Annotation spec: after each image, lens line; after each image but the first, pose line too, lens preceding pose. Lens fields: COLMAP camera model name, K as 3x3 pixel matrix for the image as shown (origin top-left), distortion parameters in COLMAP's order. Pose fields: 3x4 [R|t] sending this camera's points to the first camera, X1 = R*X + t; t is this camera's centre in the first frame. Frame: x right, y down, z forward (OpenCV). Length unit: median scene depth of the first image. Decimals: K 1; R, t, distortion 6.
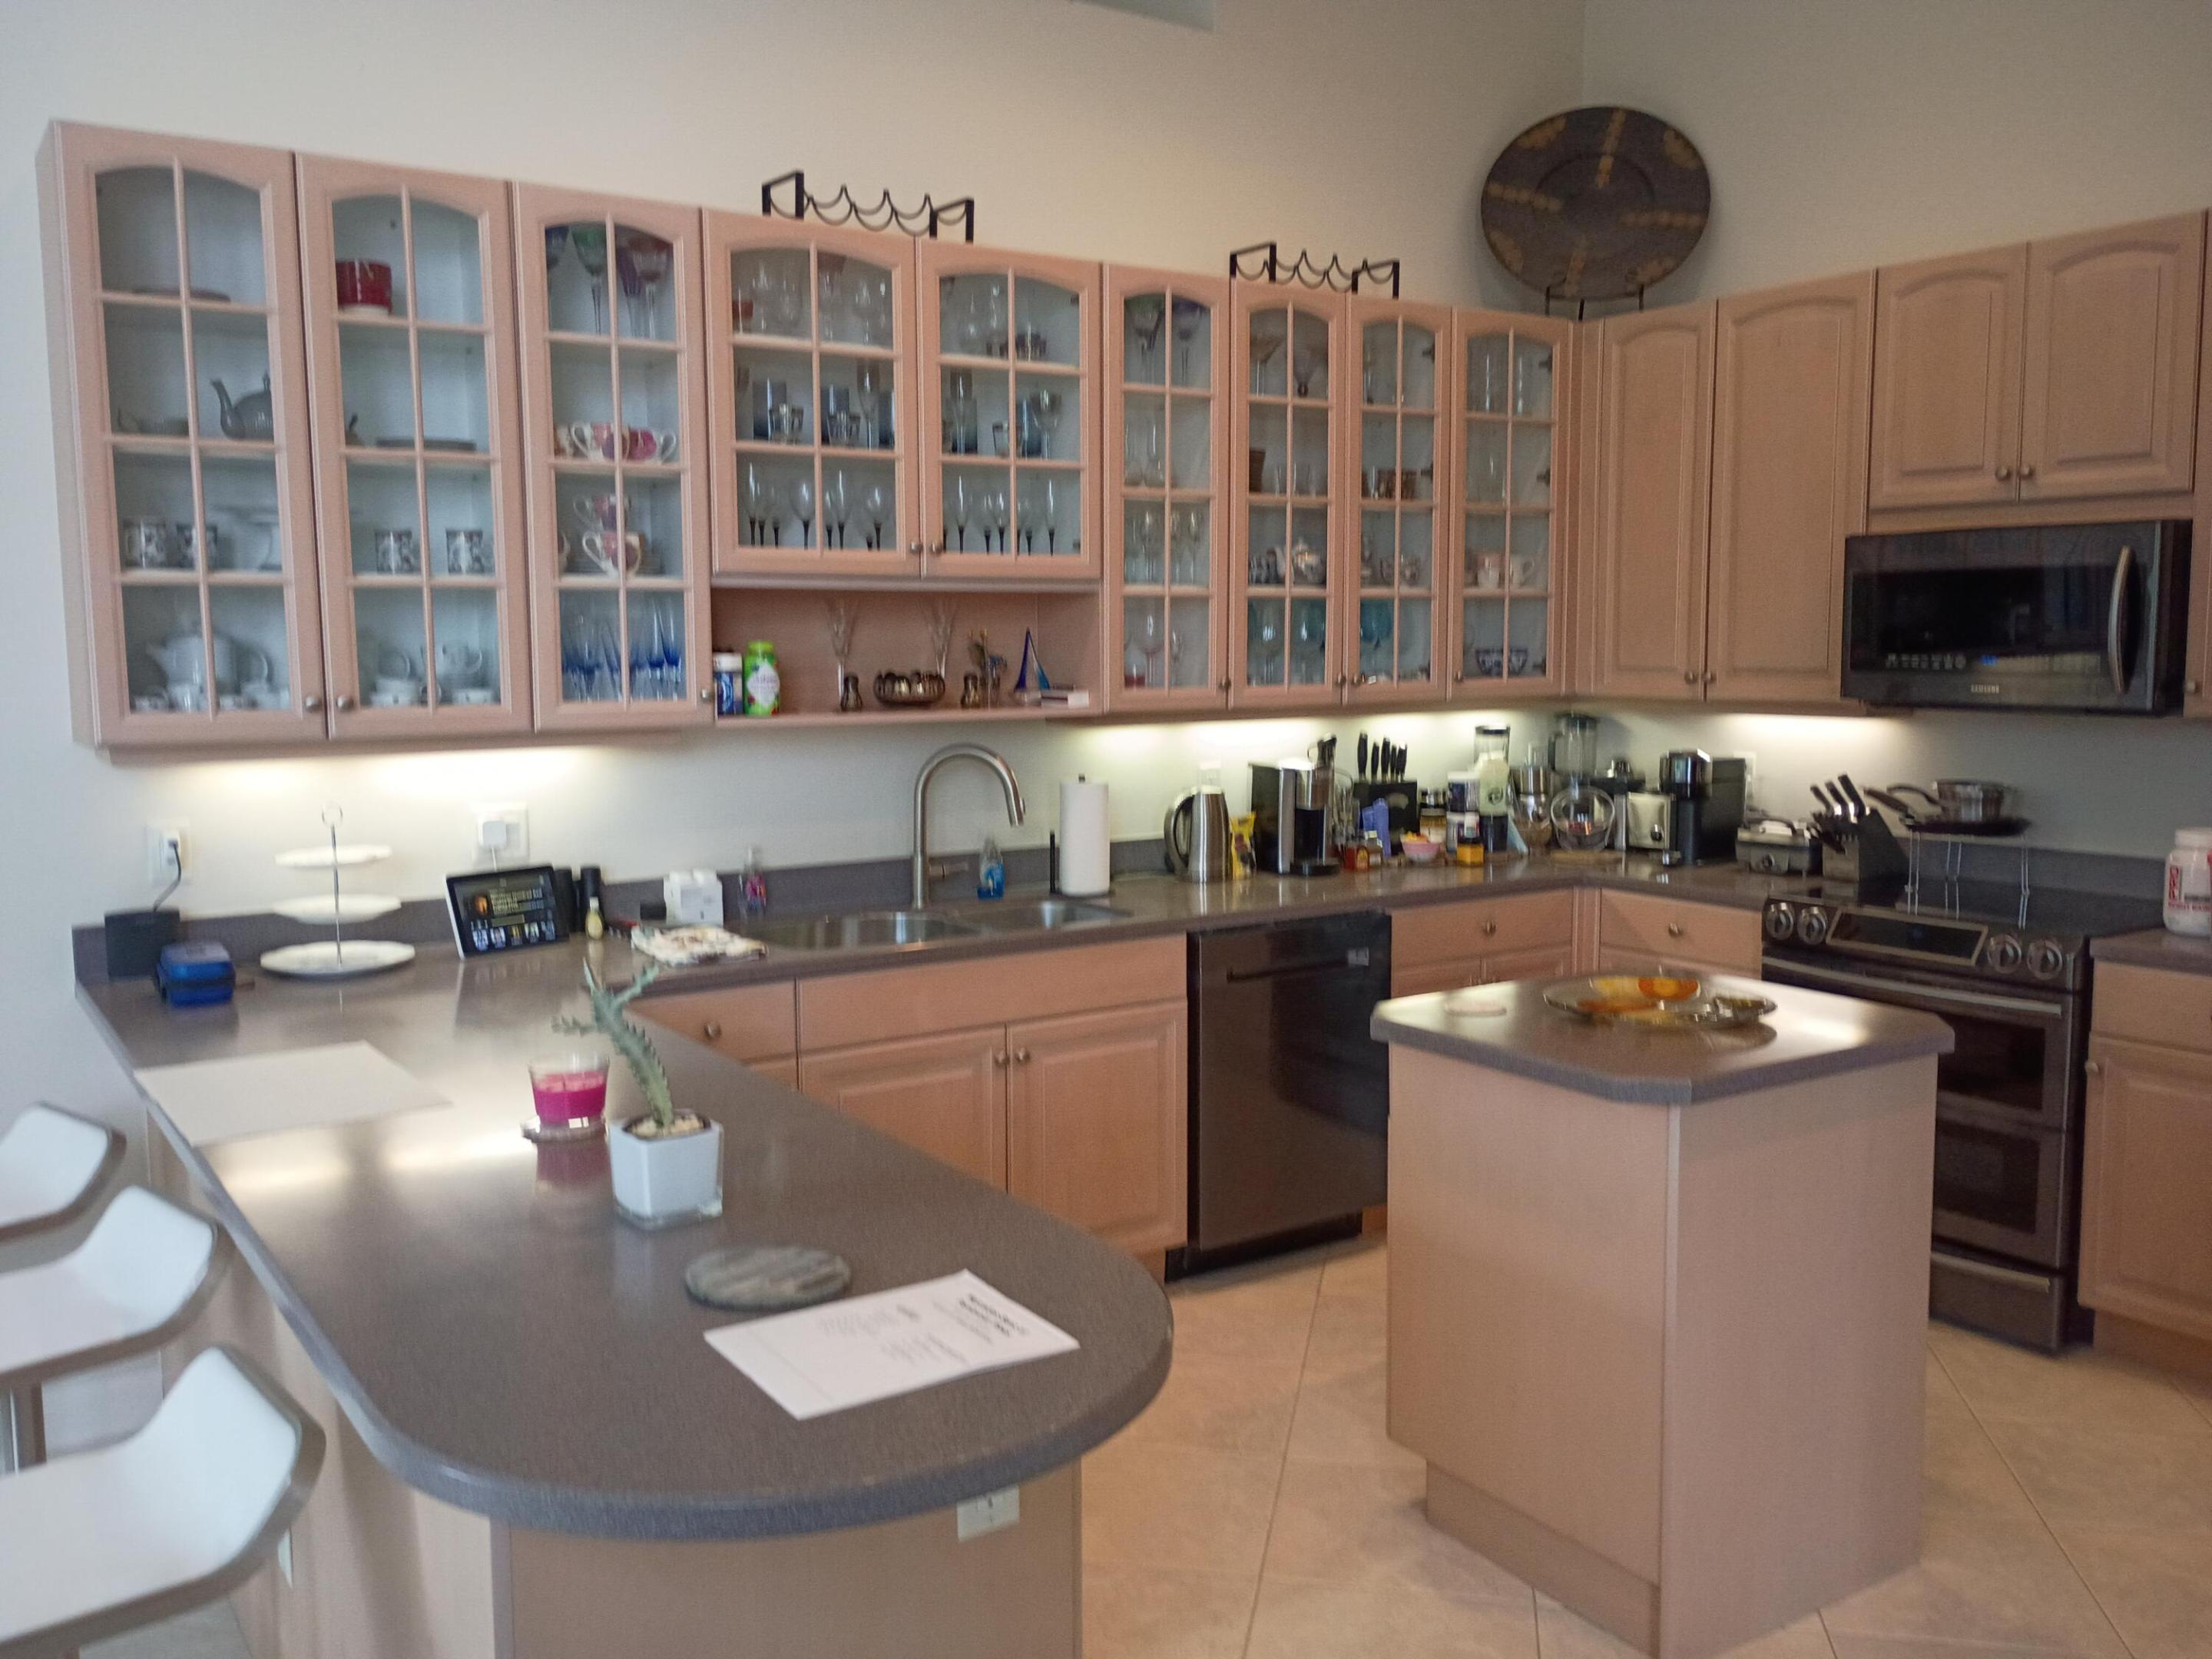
lens RADIAL K [[1750.8, 0, 1106.0], [0, 1750.8, 829.5], [0, 0, 1]] dist [0.049925, -0.135282]
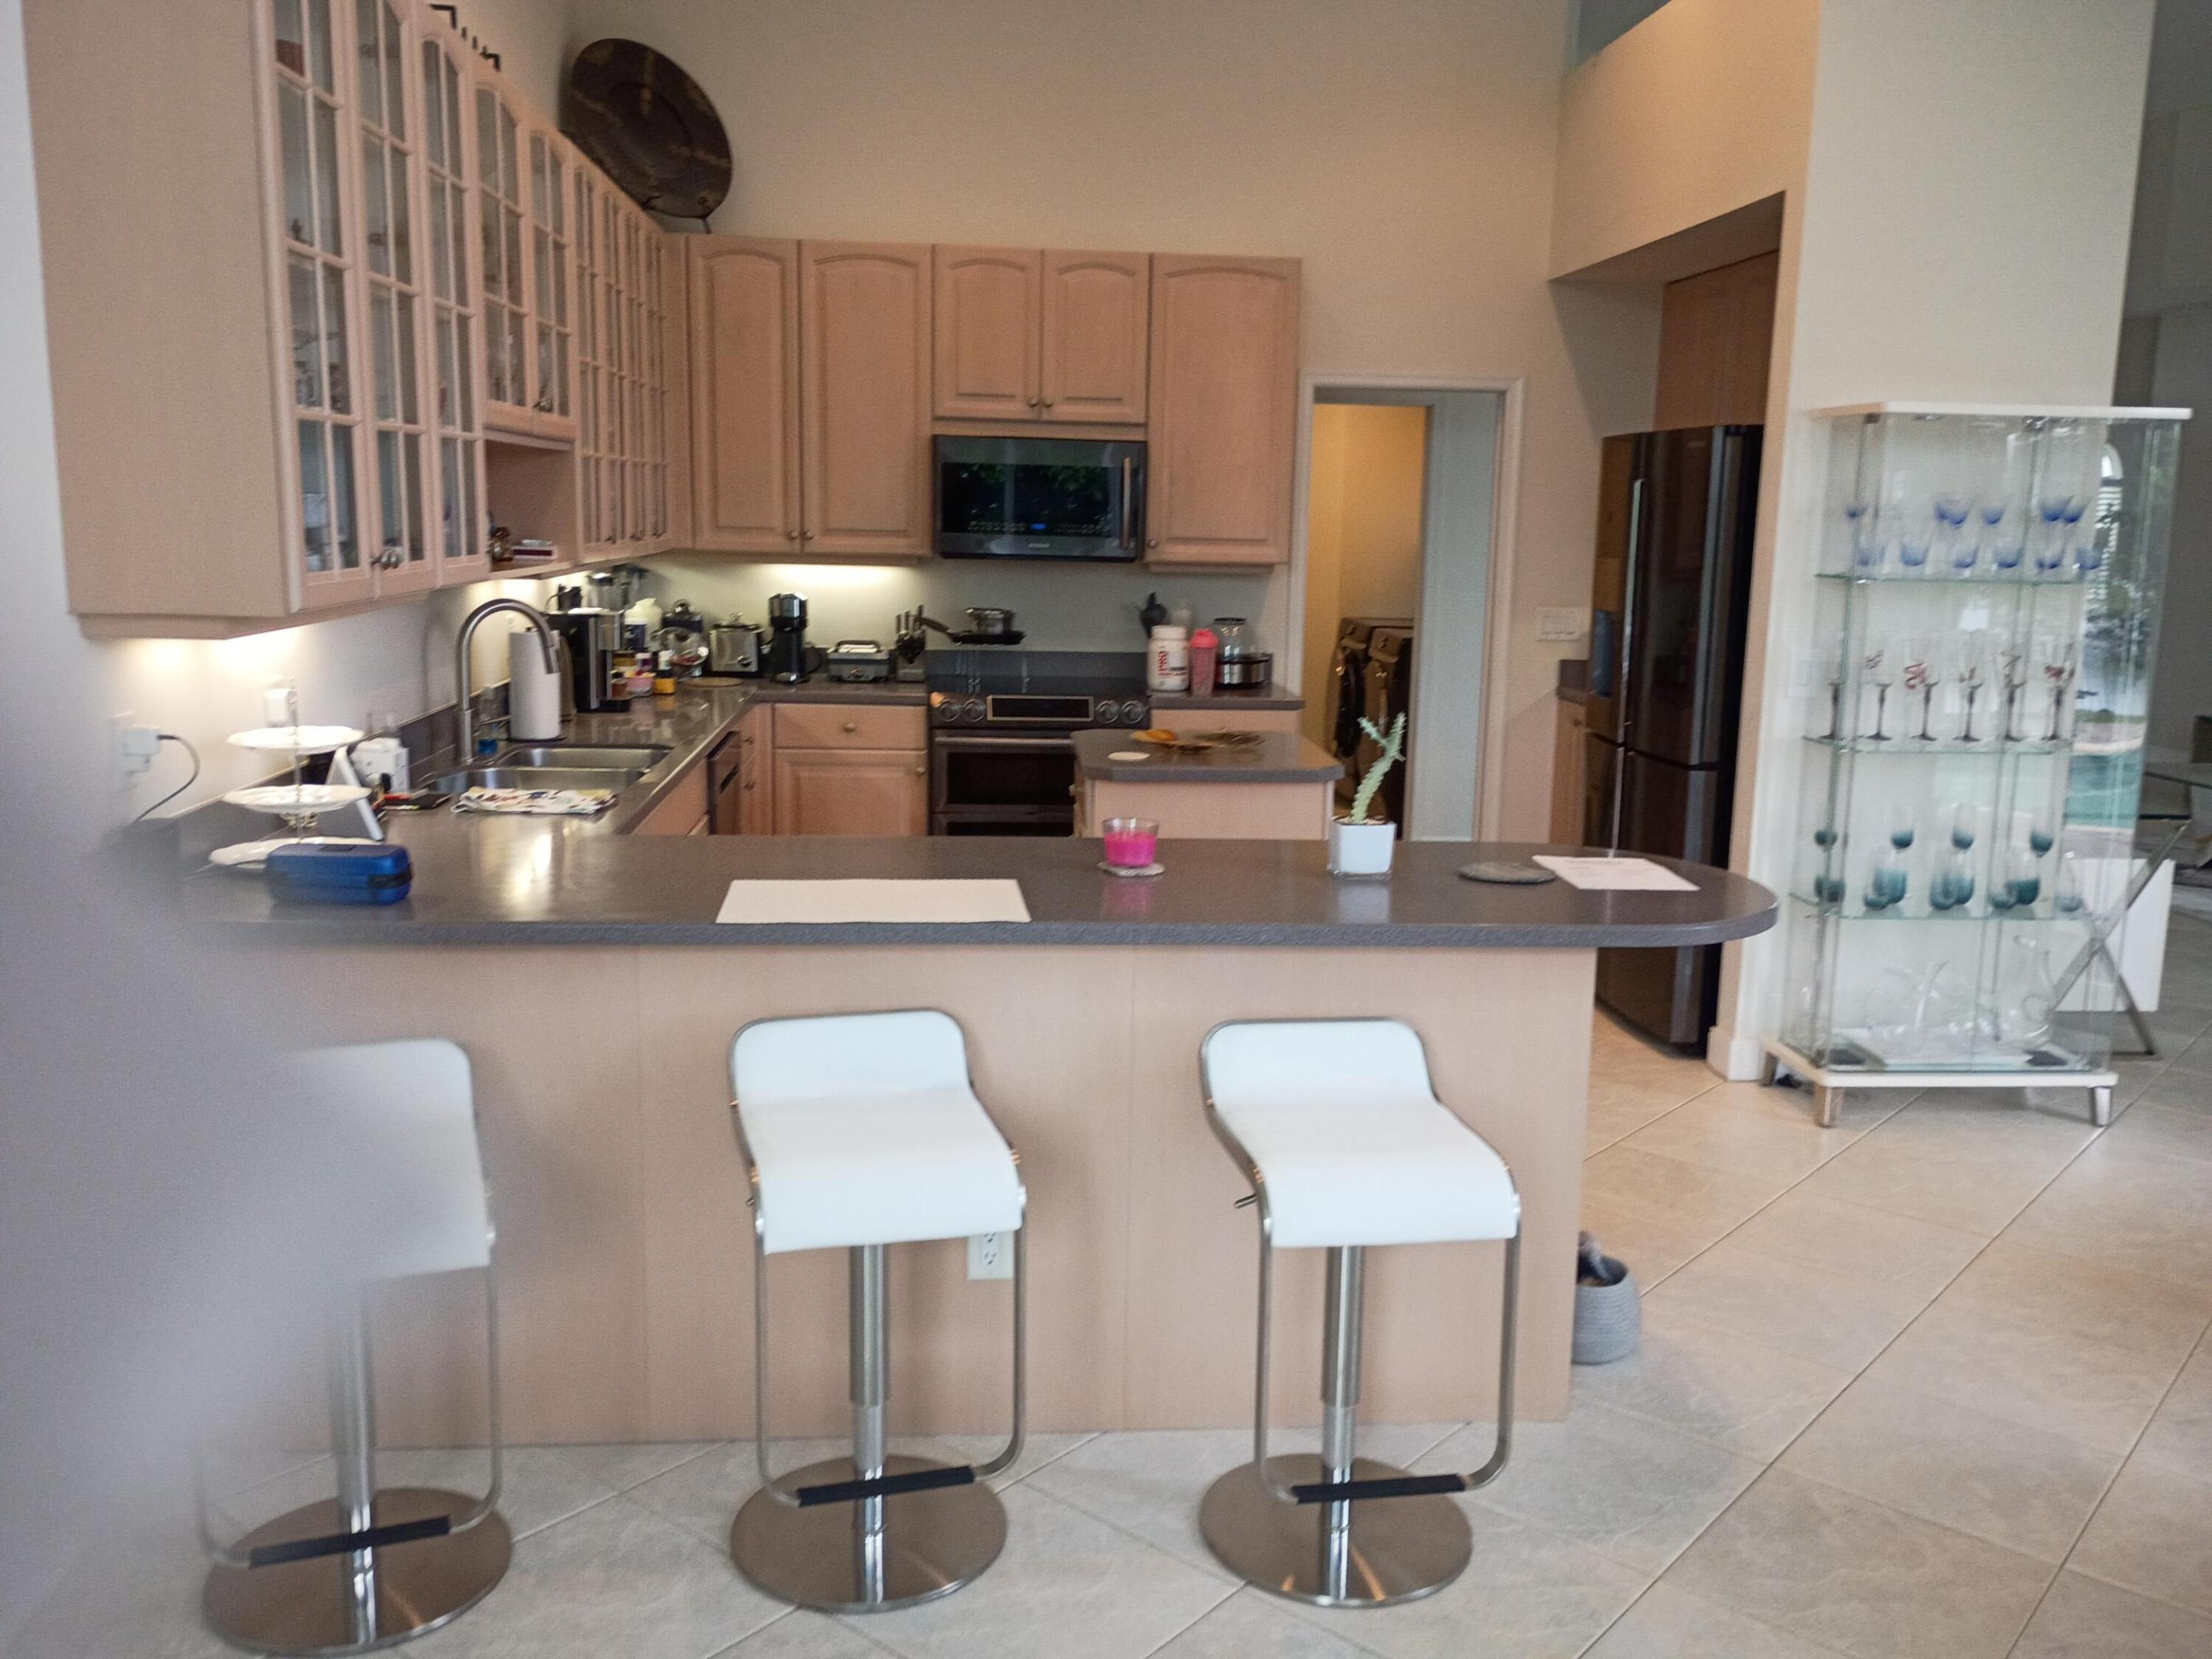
lens RADIAL K [[1799.6, 0, 1106.0], [0, 1799.6, 829.5], [0, 0, 1]] dist [0.000899, 0.003252]
pose [[0.482404, -0.131135, 0.866077, -0.799323], [0.067748, 0.991354, 0.112368, -0.006151], [-0.873325, 0.004469, 0.487118, 0.173217]]
